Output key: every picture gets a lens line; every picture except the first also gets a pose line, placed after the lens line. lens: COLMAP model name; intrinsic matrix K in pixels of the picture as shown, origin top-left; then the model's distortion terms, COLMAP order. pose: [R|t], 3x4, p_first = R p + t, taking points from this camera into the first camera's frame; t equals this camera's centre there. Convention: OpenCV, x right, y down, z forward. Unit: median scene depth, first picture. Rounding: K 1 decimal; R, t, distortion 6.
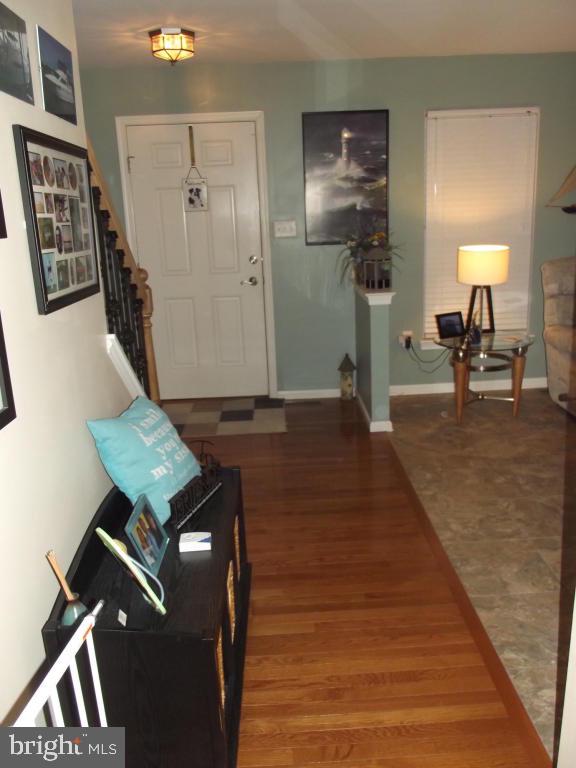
lens RADIAL K [[650.0, 0, 287.1], [0, 650.0, 386.9], [0, 0, 1]] dist [-0.032642, 0.004313]
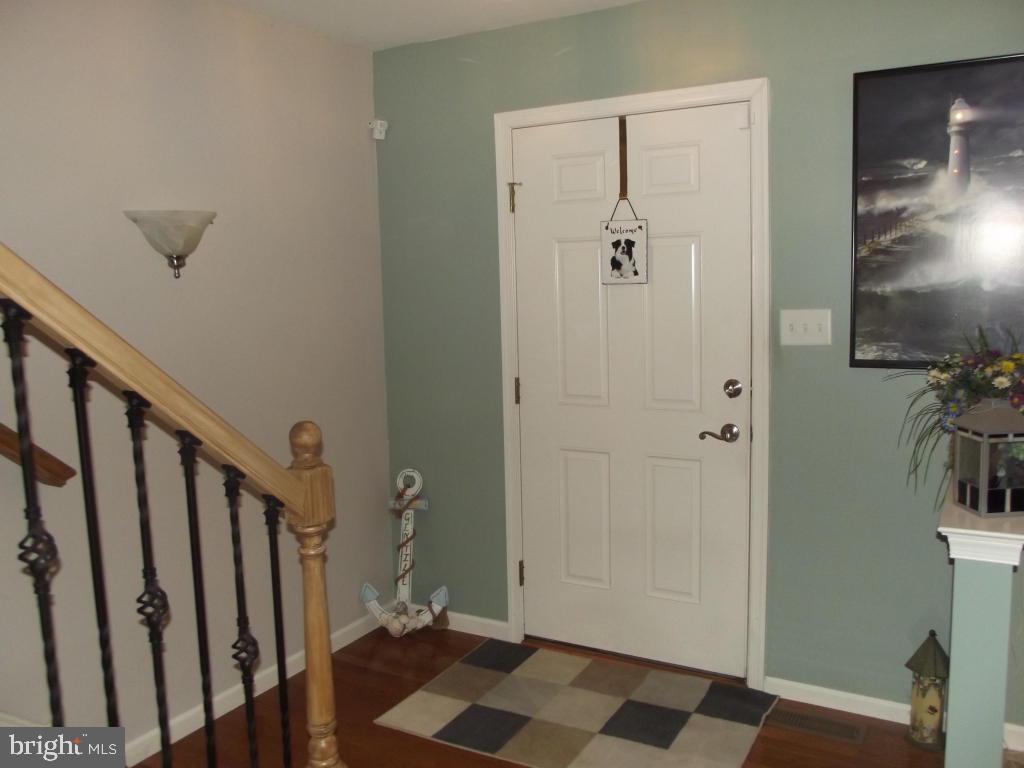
lens RADIAL K [[866.7, 0, 517.4], [0, 866.7, 380.0], [0, 0, 1]] dist [-0.032642, 0.004313]
pose [[0.864252, 0.076684, -0.497180, 0.128251], [-0.142489, 0.985155, -0.095742, -0.123941], [0.482457, 0.153588, 0.862349, 0.399597]]
